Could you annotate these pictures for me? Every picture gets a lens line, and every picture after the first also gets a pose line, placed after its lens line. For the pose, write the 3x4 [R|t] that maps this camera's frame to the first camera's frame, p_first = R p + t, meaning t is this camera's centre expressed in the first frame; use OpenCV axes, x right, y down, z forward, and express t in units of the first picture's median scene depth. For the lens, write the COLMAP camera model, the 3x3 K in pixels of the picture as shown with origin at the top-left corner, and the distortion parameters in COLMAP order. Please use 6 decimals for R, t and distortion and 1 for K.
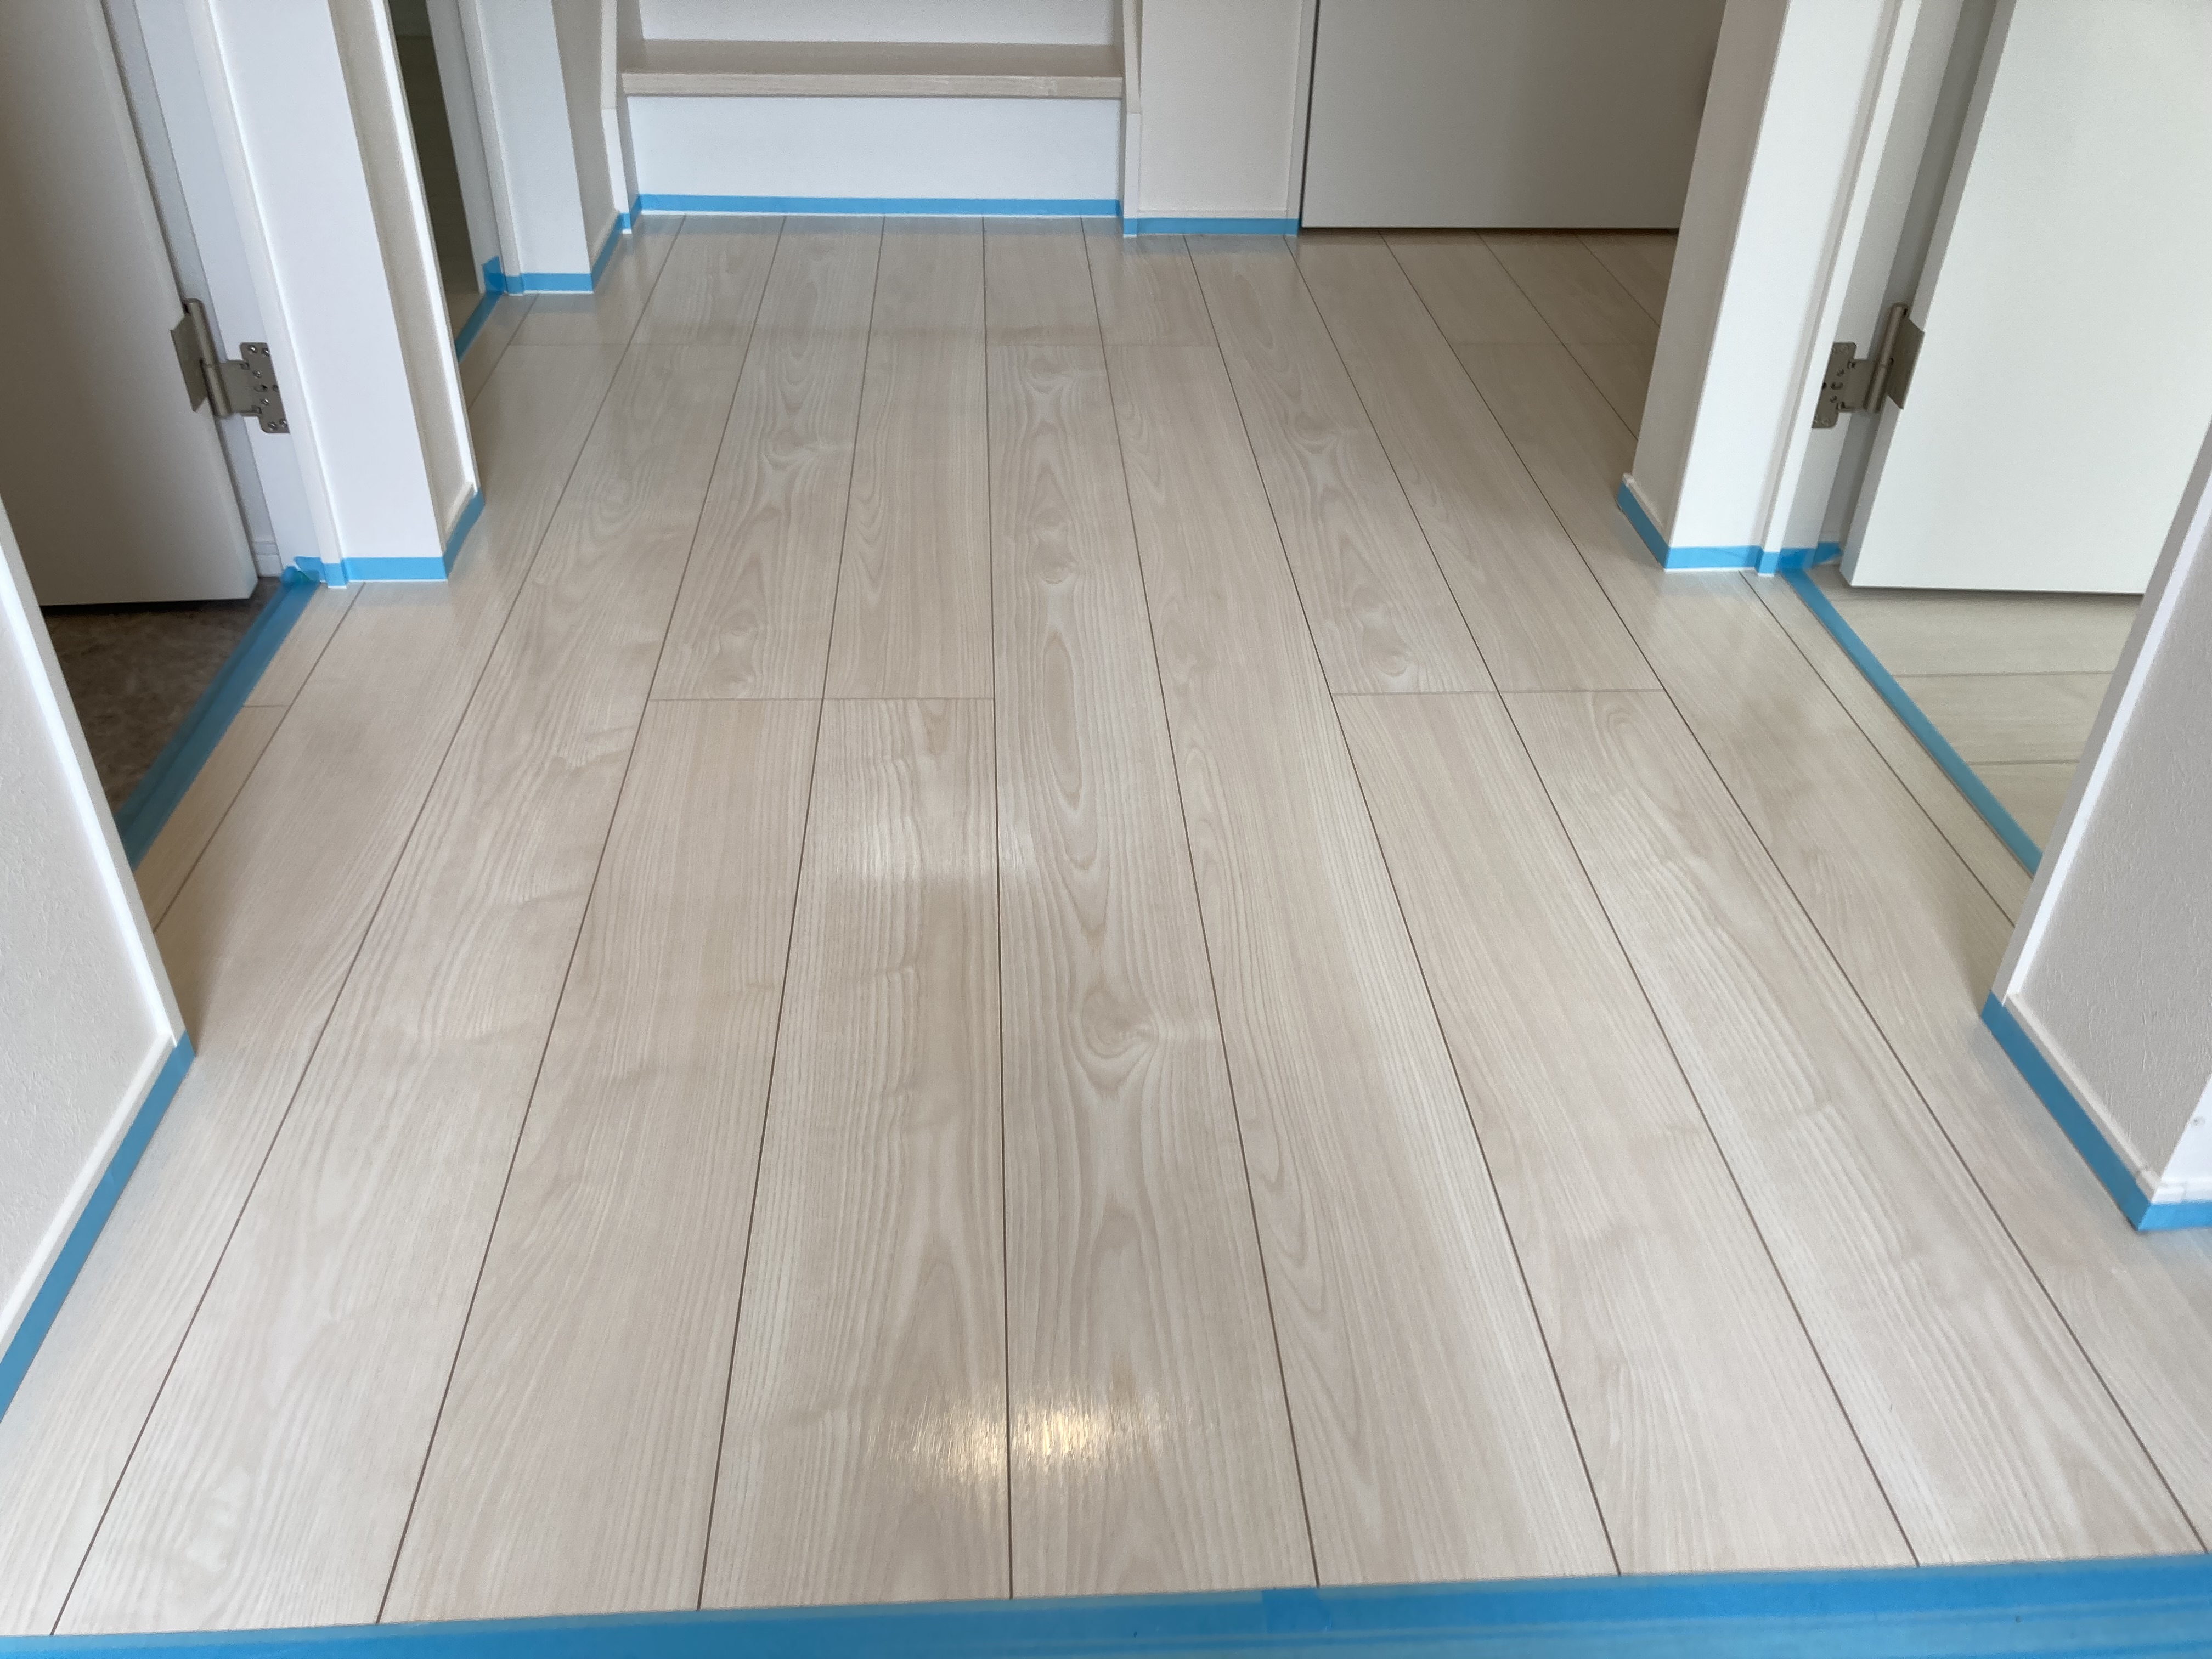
lens RADIAL K [[1816.1, 0, 1105.4], [0, 1816.1, 819.9], [0, 0, 1]] dist [0.035202, -0.029594]
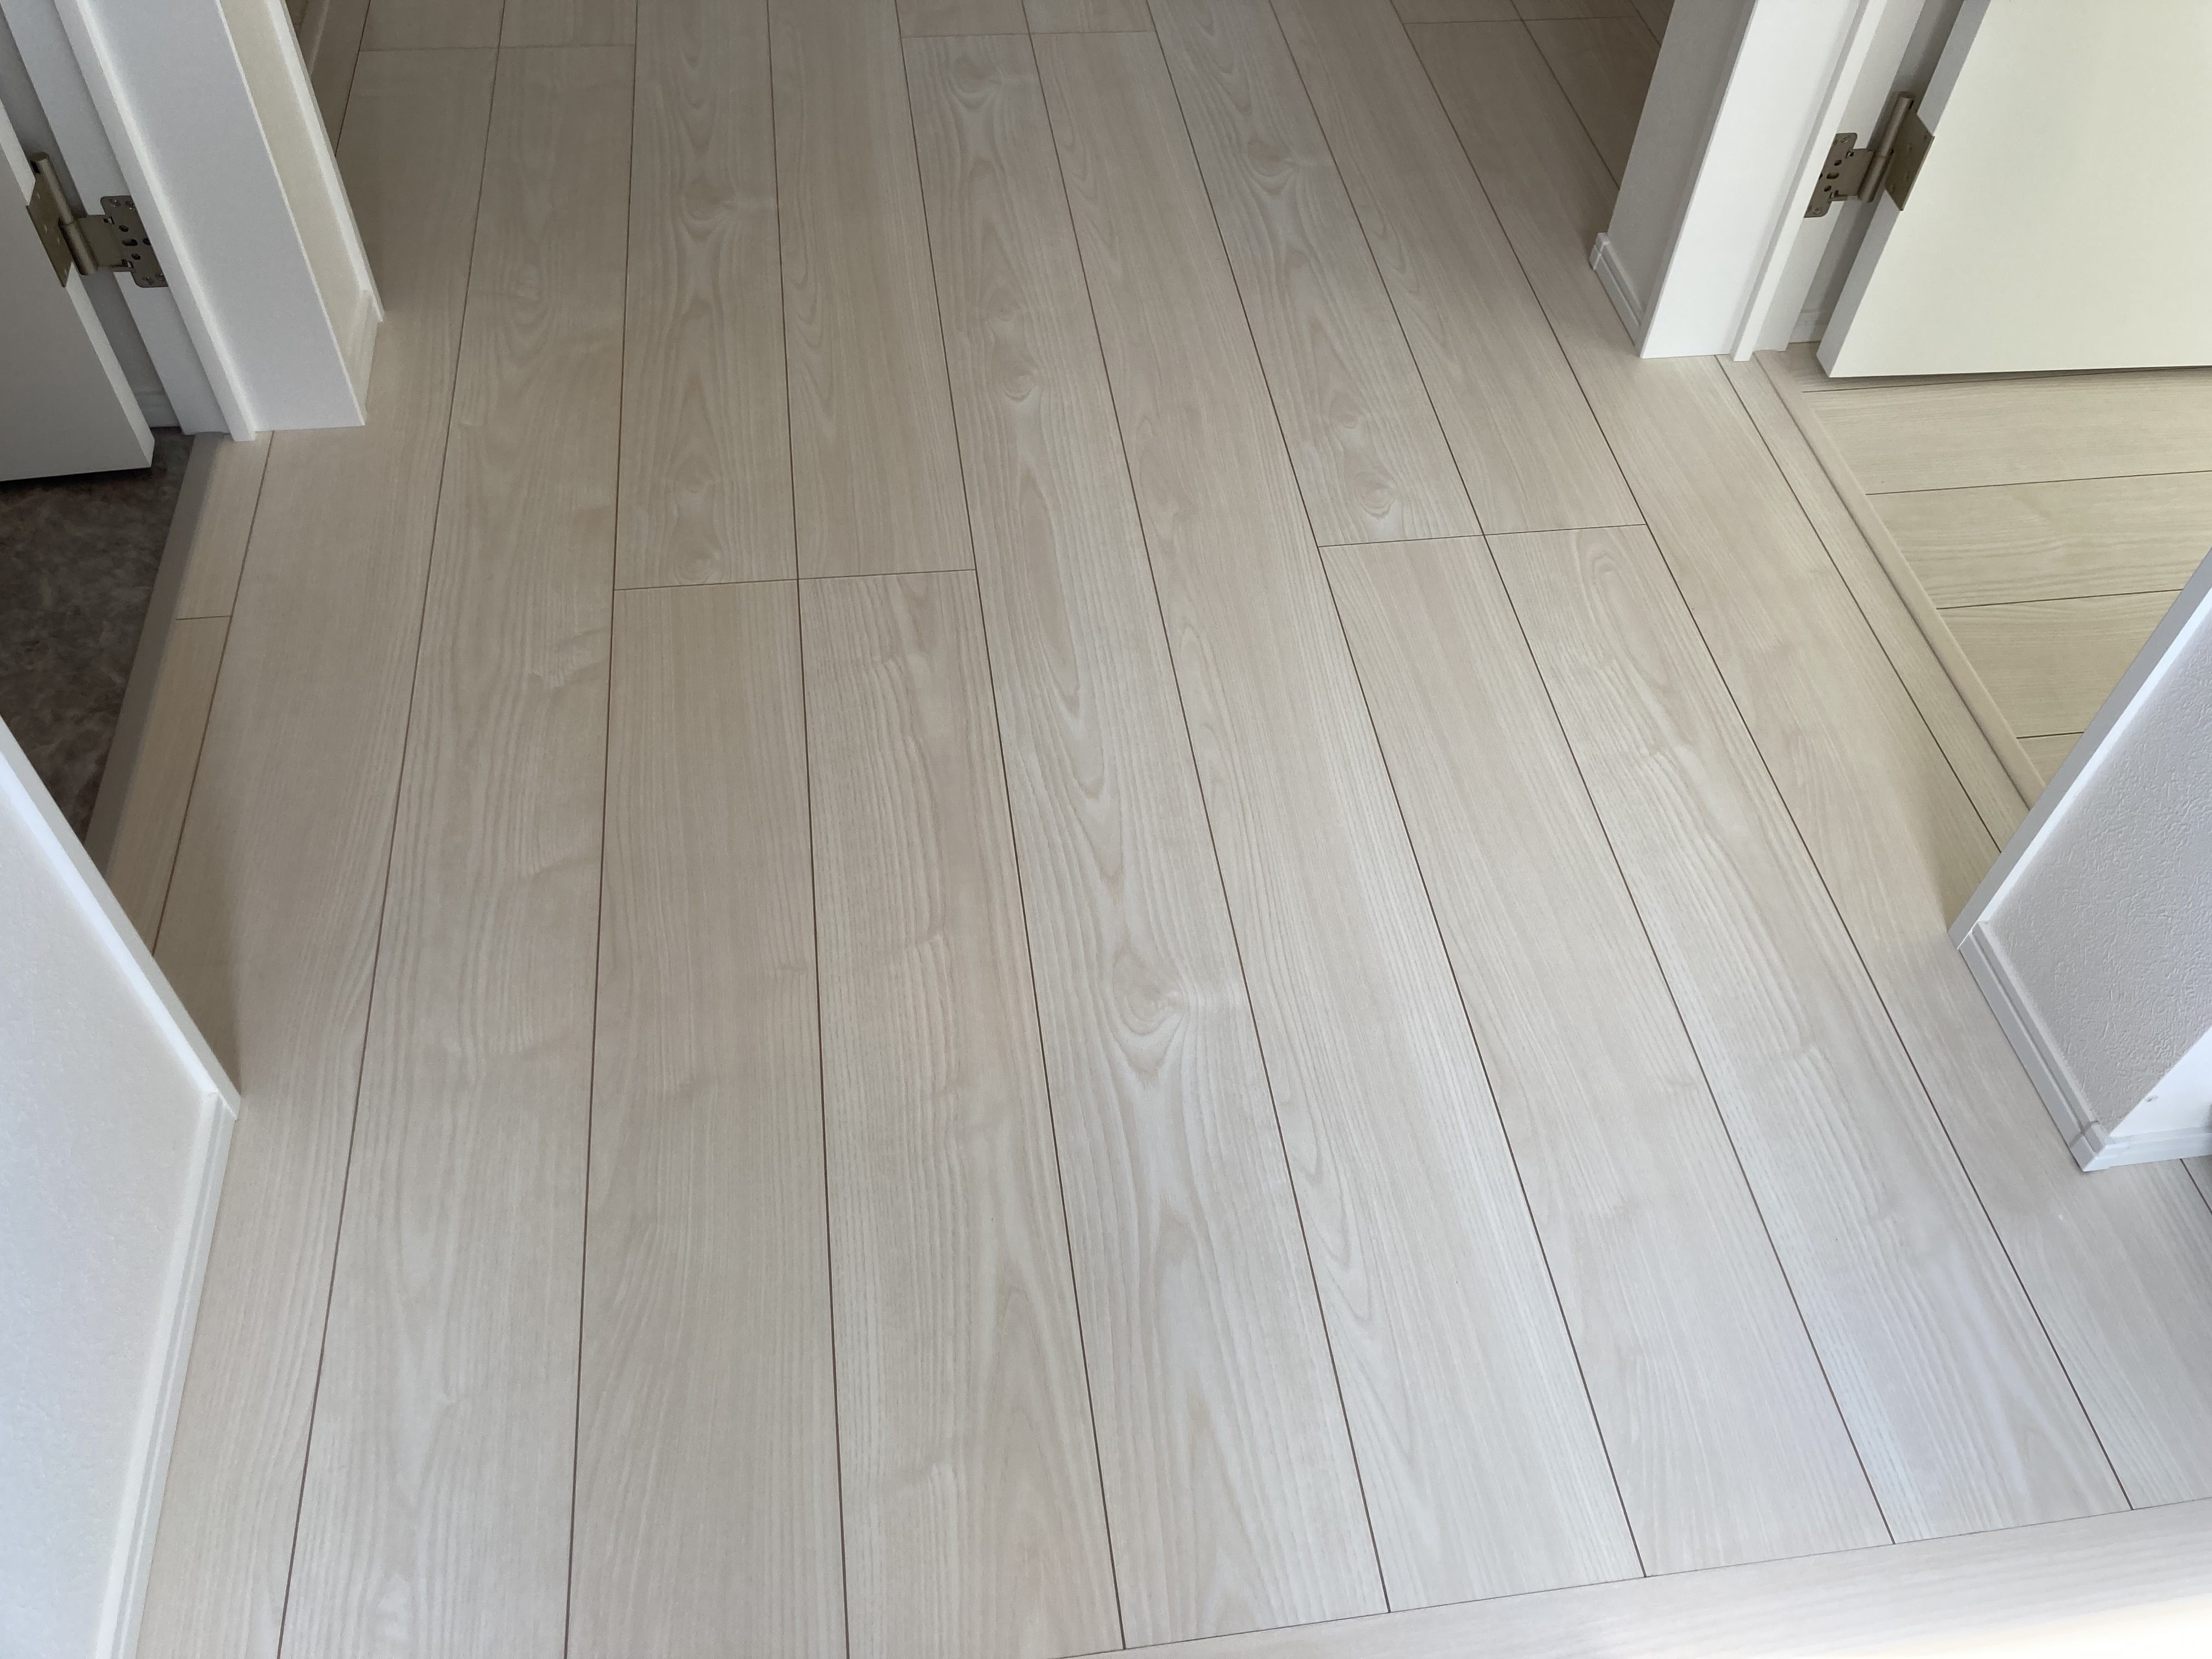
lens RADIAL K [[1816.1, 0, 1124.8], [0, 1816.1, 787.3], [0, 0, 1]] dist [0.035202, -0.029594]
pose [[0.995937, -0.047401, 0.076570, -0.074364], [0.024753, 0.961603, 0.273326, -0.262418], [-0.086586, -0.270320, 0.958869, 0.038177]]
